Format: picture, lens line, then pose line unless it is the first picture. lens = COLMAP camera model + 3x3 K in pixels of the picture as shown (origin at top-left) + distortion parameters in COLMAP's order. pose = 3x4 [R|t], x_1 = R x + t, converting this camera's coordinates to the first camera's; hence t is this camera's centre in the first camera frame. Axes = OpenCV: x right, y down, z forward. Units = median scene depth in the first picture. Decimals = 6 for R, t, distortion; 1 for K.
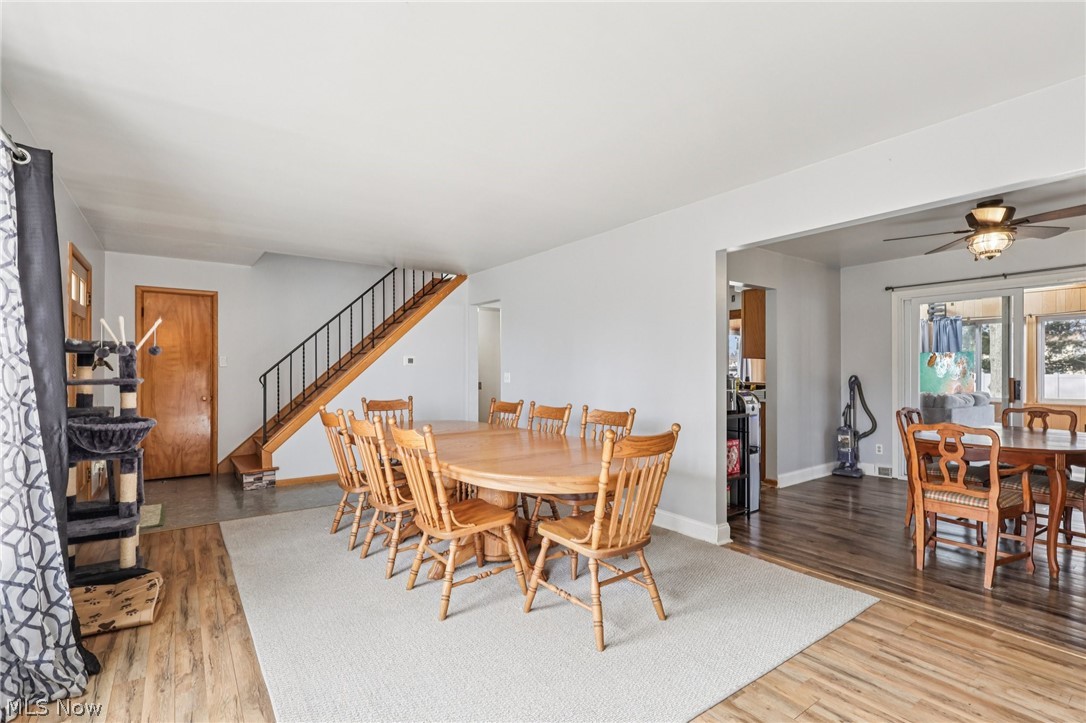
lens RADIAL K [[505.8, 0, 543.0], [0, 505.8, 365.6], [0, 0, 1]] dist [-0.003965, 0.003780]
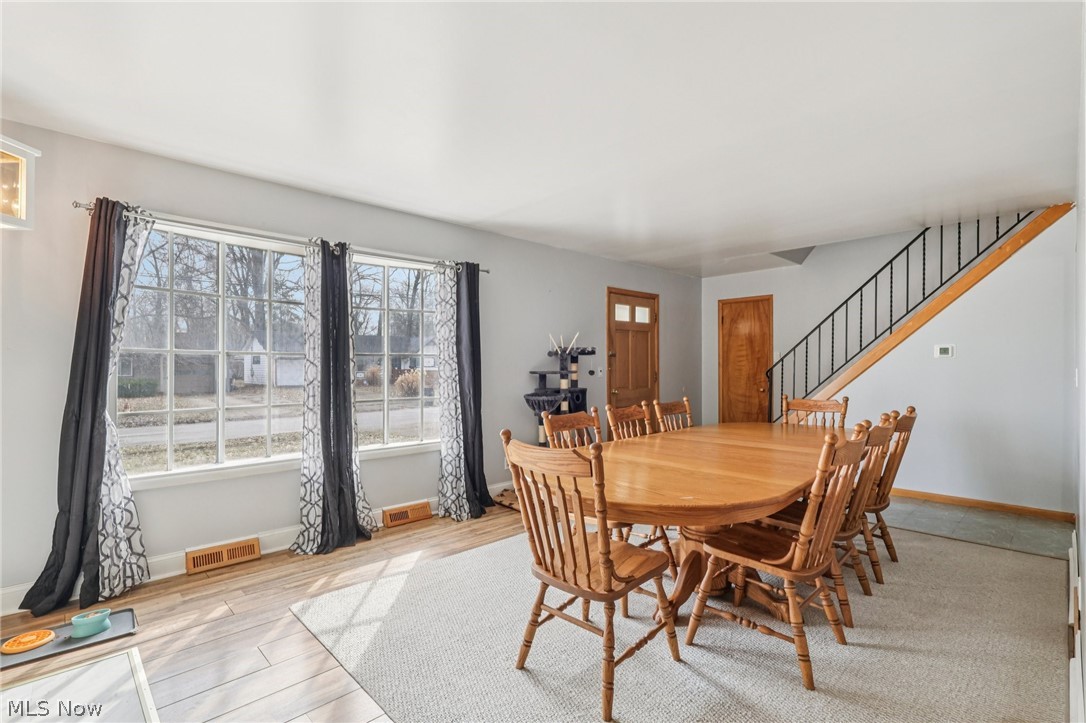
lens RADIAL K [[505.8, 0, 545.7], [0, 505.8, 365.0], [0, 0, 1]] dist [-0.003965, 0.003780]
pose [[0.140992, -0.001490, -0.990010, 0.755514], [0.012022, 0.999928, 0.000208, 0.006165], [0.989938, -0.011931, 0.140999, 0.668818]]
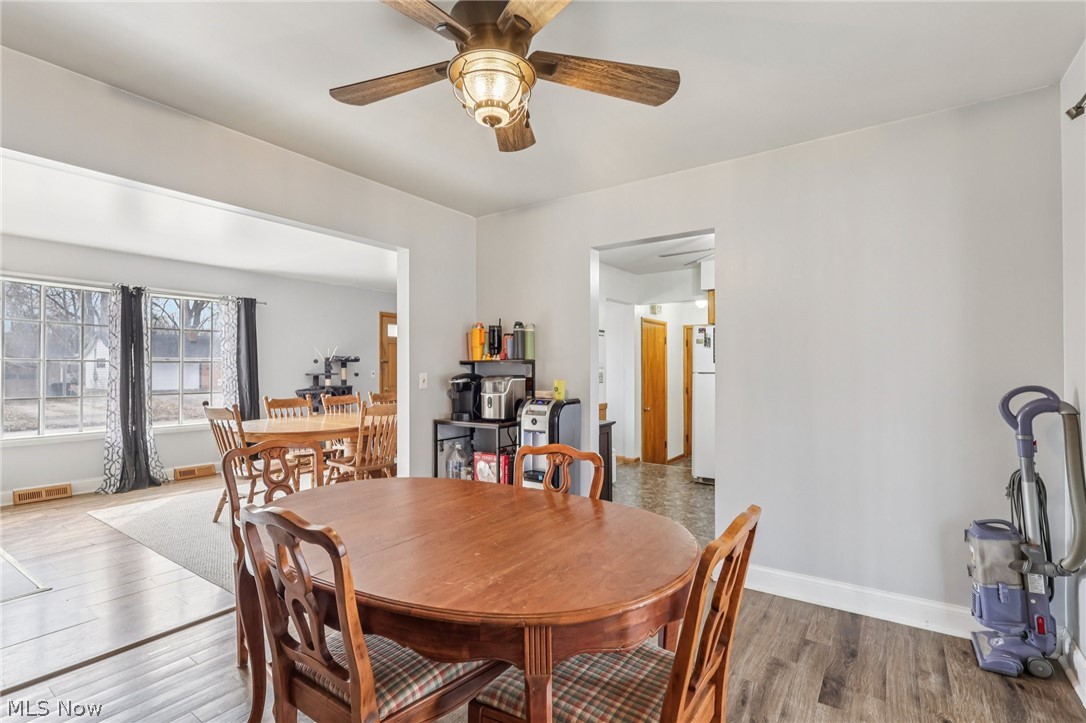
lens RADIAL K [[505.8, 0, 541.4], [0, 505.8, 365.6], [0, 0, 1]] dist [-0.003965, 0.003780]
pose [[0.327752, -0.008701, -0.944724, 1.635592], [0.010294, 0.999931, -0.005639, 0.014494], [0.944708, -0.007877, 0.327819, 1.109995]]
